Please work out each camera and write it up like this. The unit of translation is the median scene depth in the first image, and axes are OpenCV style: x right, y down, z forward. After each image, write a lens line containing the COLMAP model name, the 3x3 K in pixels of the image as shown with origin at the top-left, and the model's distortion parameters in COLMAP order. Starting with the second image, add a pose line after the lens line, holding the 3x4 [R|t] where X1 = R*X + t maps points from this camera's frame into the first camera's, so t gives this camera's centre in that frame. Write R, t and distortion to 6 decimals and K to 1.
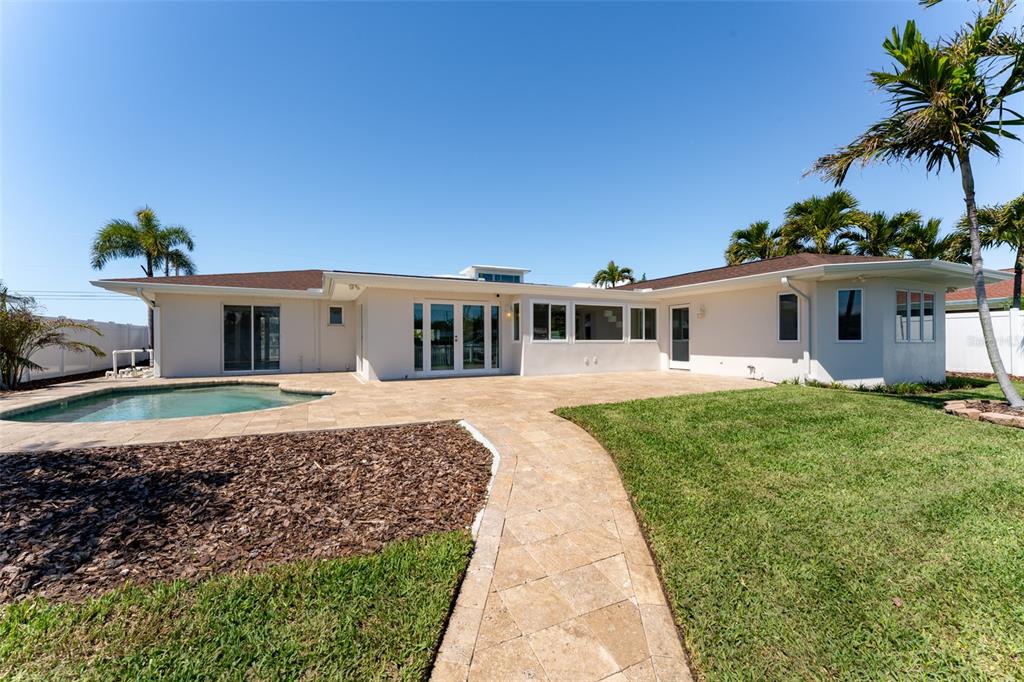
lens RADIAL K [[392.9, 0, 512.0], [0, 392.9, 341.0], [0, 0, 1]] dist [-0.001223, -0.000331]
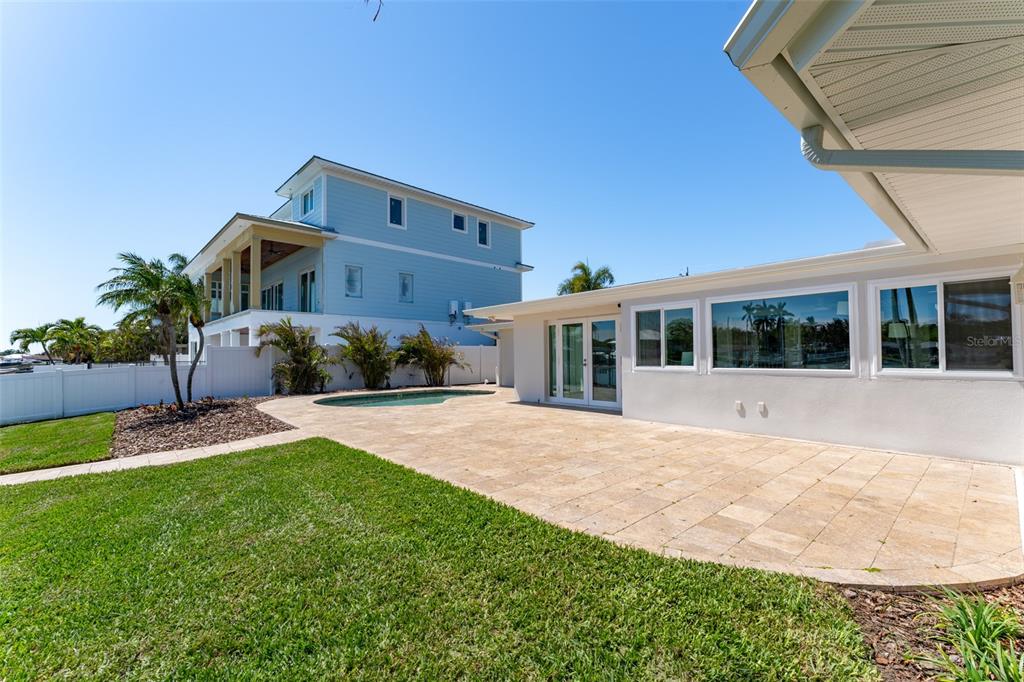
lens RADIAL K [[412.9, 0, 509.8], [0, 412.9, 345.8], [0, 0, 1]] dist [0.001650, 0.000402]
pose [[0.304453, -0.033169, -0.951950, 0.621637], [-0.012381, 0.999171, -0.038774, -0.006796], [0.952447, 0.023591, 0.303790, 0.551124]]
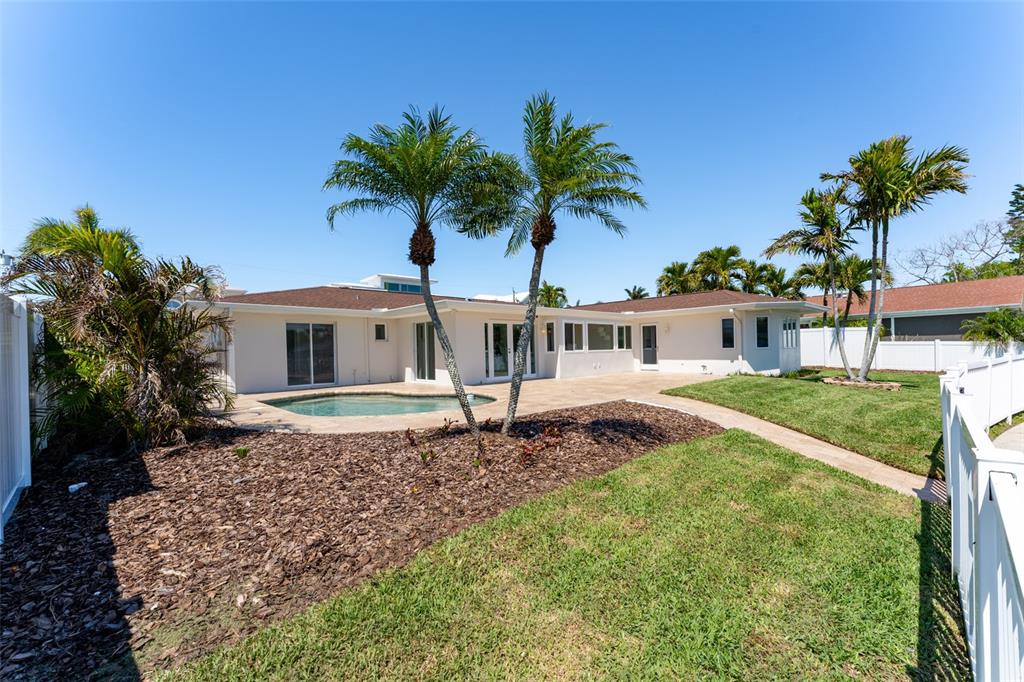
lens RADIAL K [[412.9, 0, 509.8], [0, 412.9, 345.8], [0, 0, 1]] dist [0.001650, 0.000402]
pose [[0.949503, -0.015301, 0.313383, -0.519911], [0.019532, 0.999756, -0.010364, -0.007943], [-0.313148, 0.015961, 0.949570, -0.235823]]
